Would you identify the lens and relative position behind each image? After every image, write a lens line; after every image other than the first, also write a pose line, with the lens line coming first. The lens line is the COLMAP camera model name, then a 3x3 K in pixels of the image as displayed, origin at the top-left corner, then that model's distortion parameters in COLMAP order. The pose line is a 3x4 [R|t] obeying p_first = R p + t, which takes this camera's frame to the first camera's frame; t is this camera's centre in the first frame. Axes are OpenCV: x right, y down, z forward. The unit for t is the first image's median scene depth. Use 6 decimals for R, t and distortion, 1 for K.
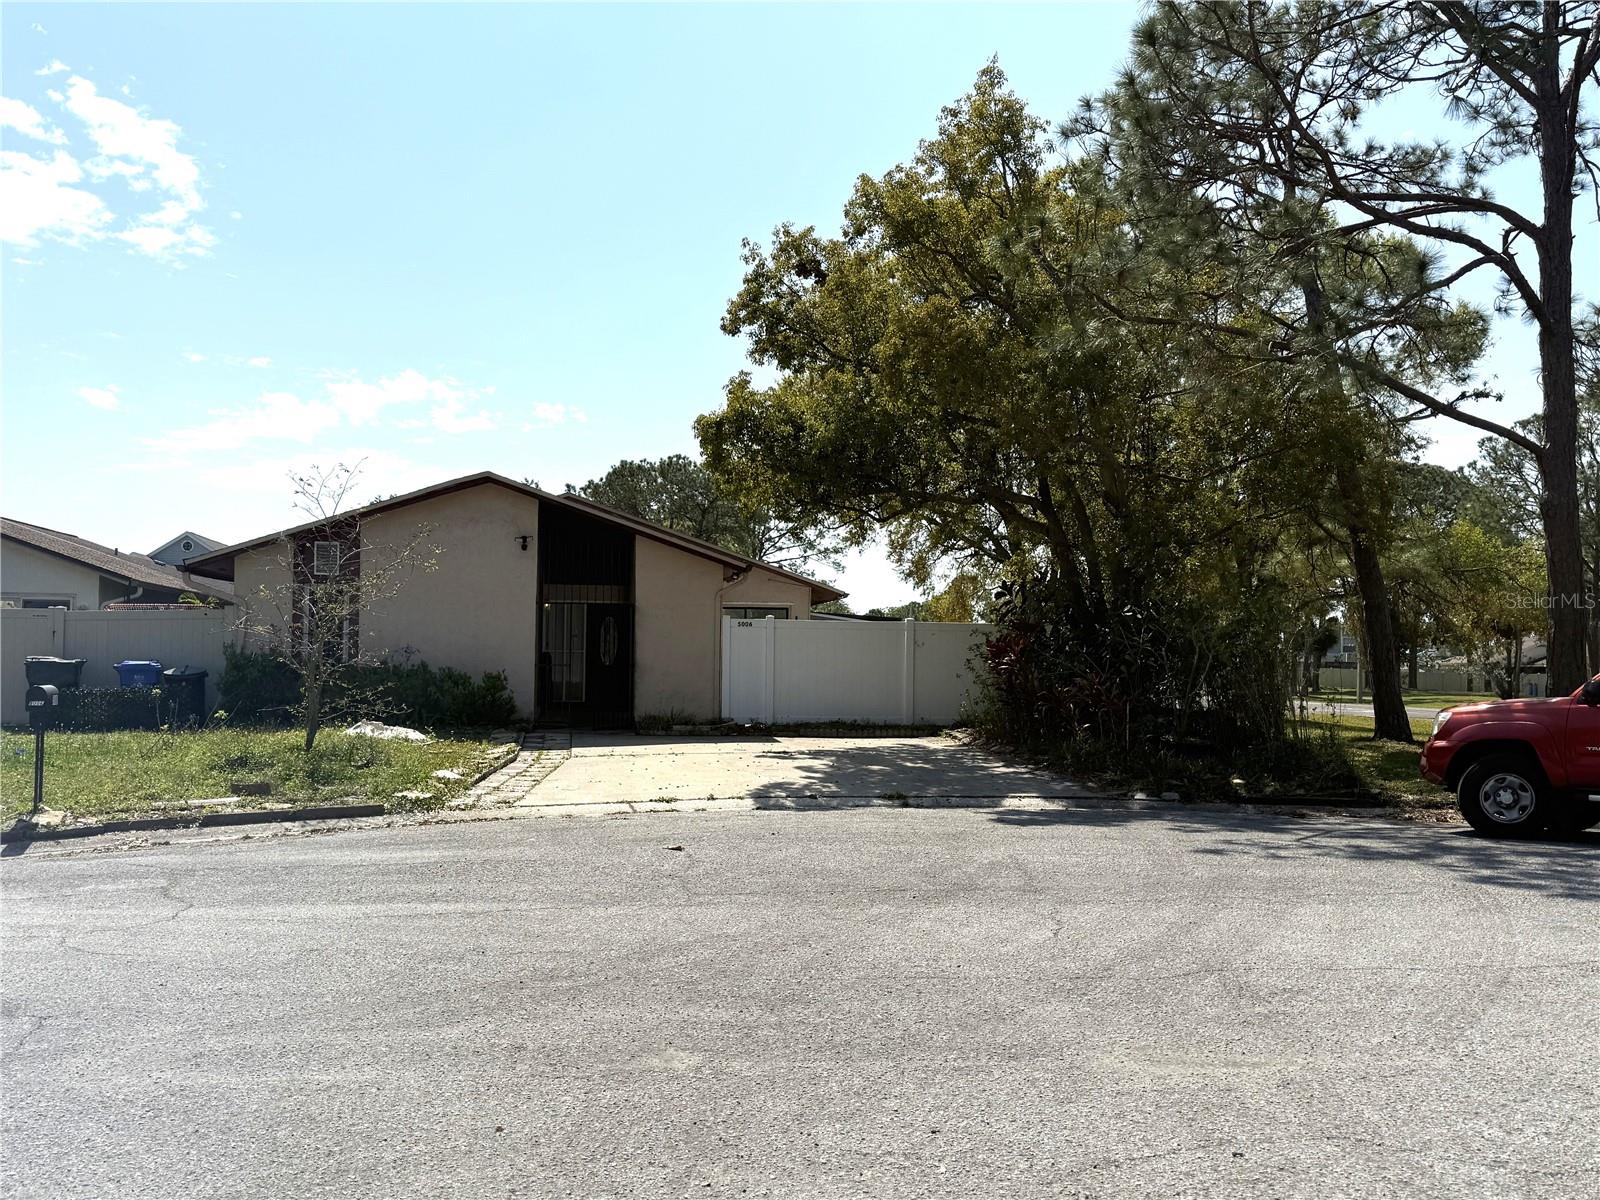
lens RADIAL K [[1412.9, 0, 800.0], [0, 1412.9, 600.0], [0, 0, 1]] dist [0.004910, 0.004924]
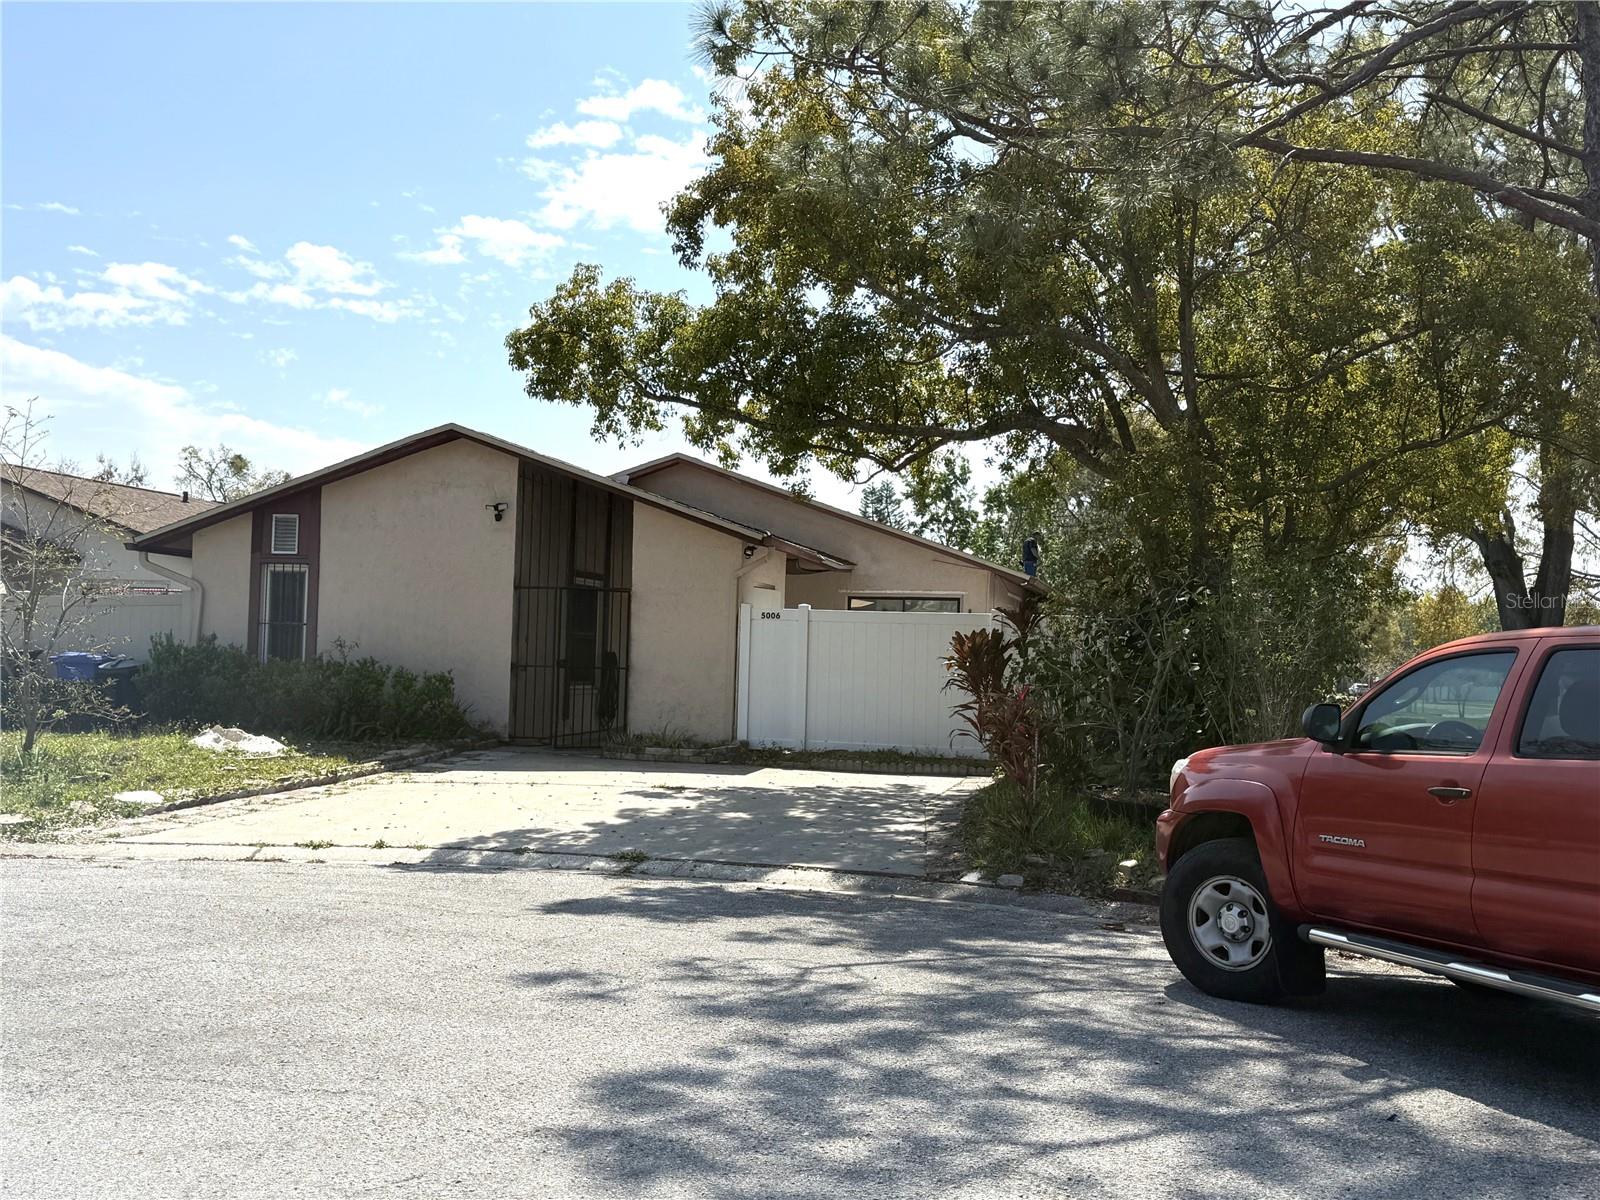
lens RADIAL K [[1681.5, 0, 800.0], [0, 1681.5, 600.0], [0, 0, 1]] dist [0.083907, 0.001958]
pose [[0.921601, 0.001371, -0.388136, 0.336616], [-0.002186, 0.999996, -0.001657, 0.010823], [0.388132, 0.002376, 0.921601, 0.193688]]
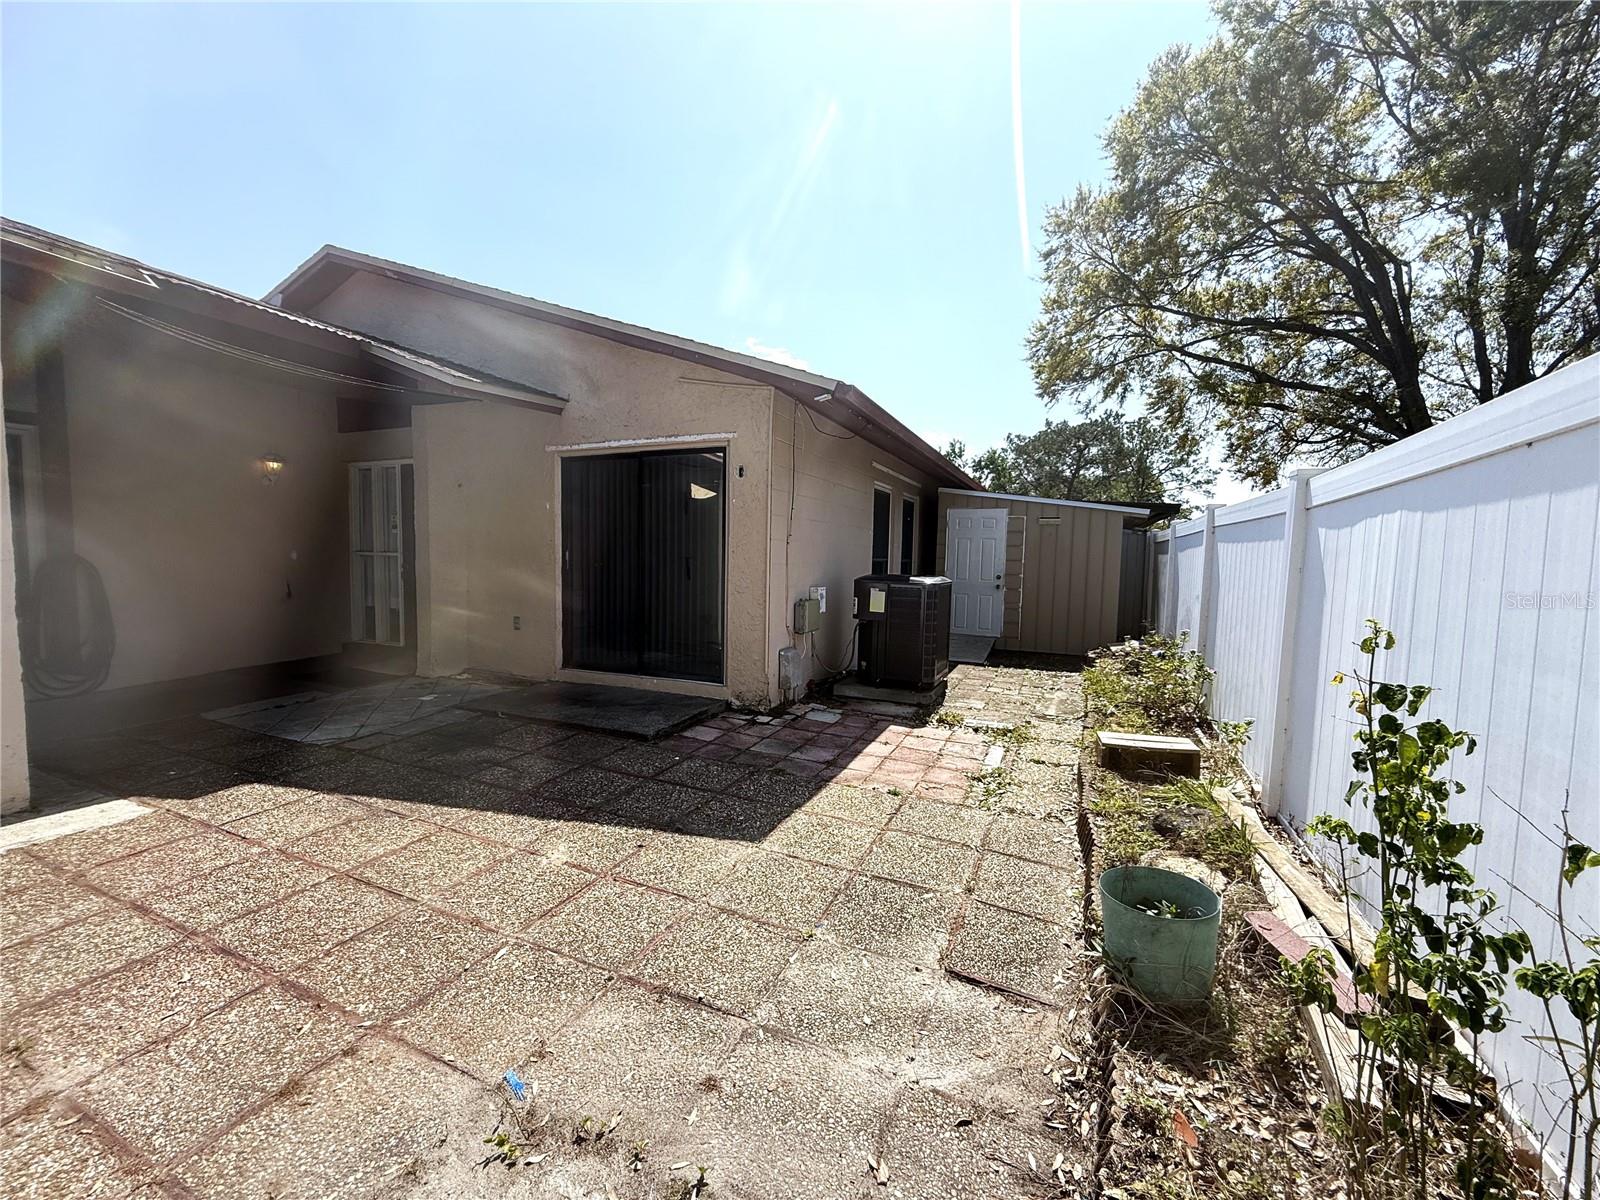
lens RADIAL K [[631.6, 0, 800.0], [0, 631.6, 600.0], [0, 0, 1]] dist [-0.000303, -0.000003]
pose [[0.830728, 0.042929, -0.555021, 0.144088], [0.015480, 0.994855, 0.100118, 0.041459], [0.556463, -0.091763, 0.825790, 1.122514]]
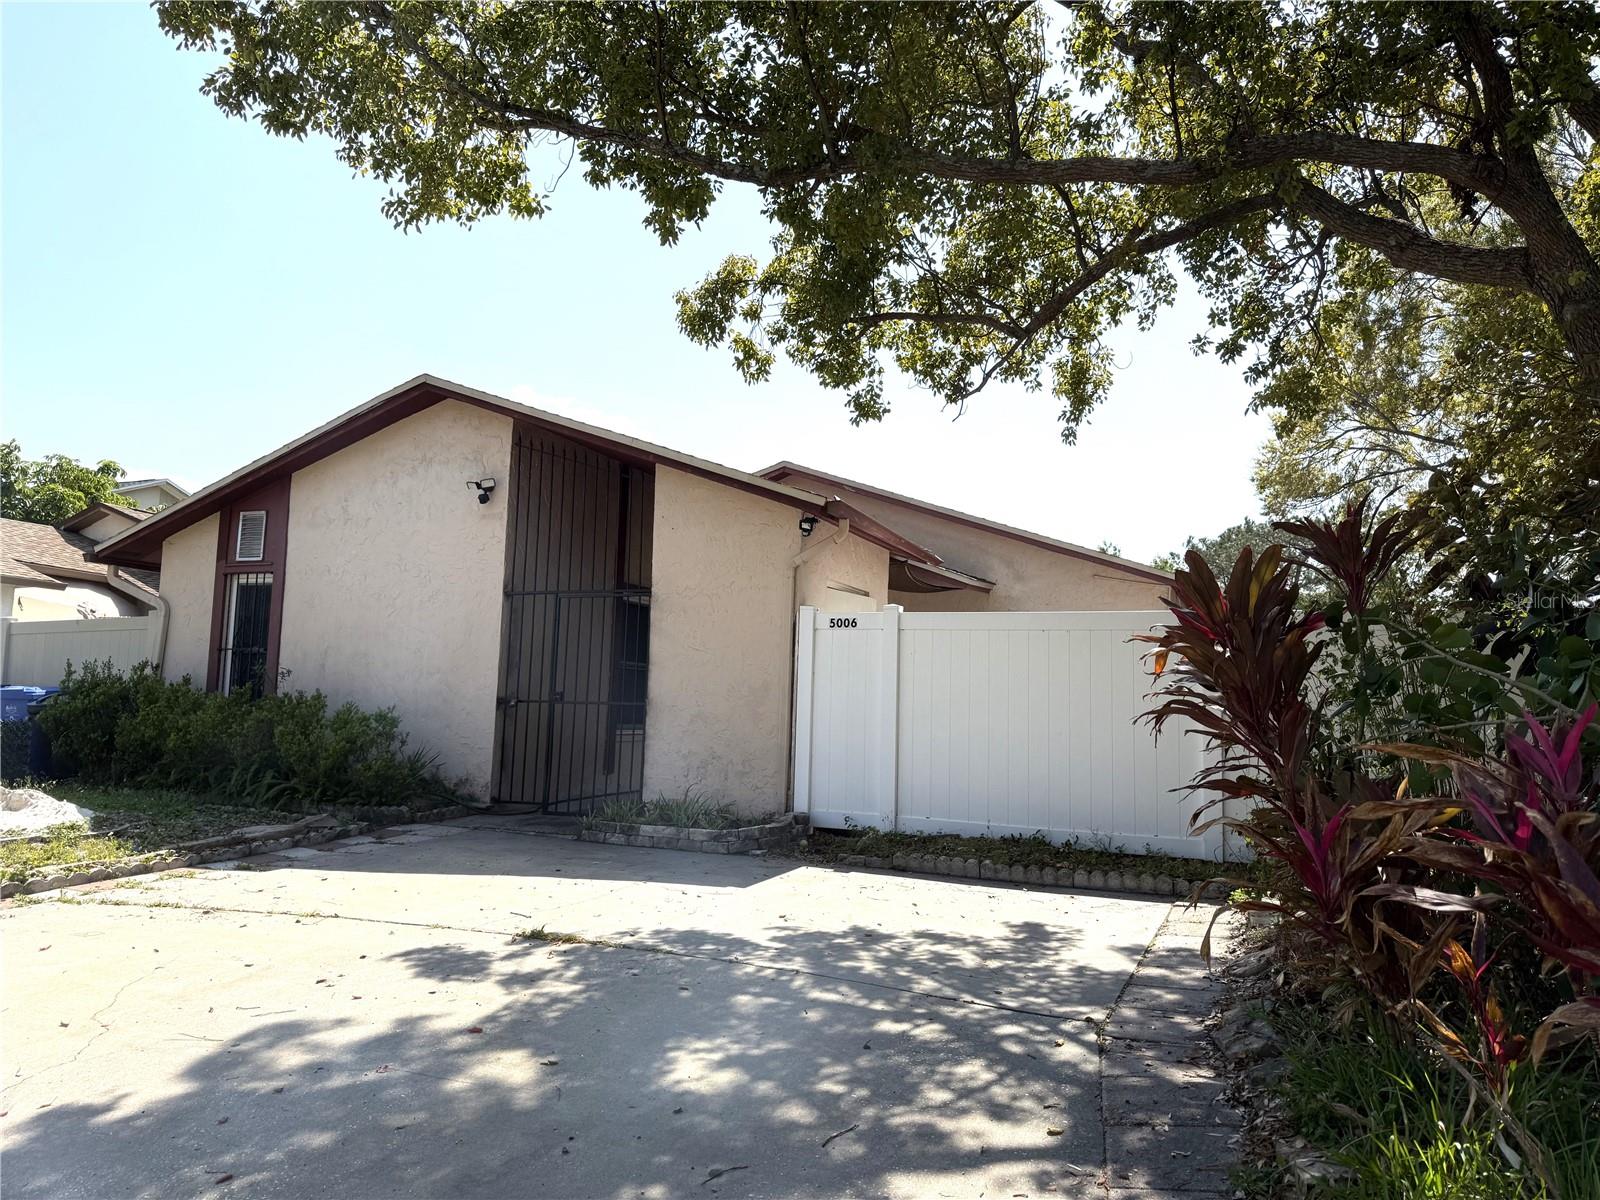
lens RADIAL K [[1133.0, 0, 800.0], [0, 1133.0, 600.0], [0, 0, 1]] dist [0.059399, -0.001291]
pose [[0.842913, -0.038961, -0.536638, 0.169570], [0.001210, 0.997510, -0.070520, 0.038838], [0.538049, 0.058793, 0.840861, 0.688821]]
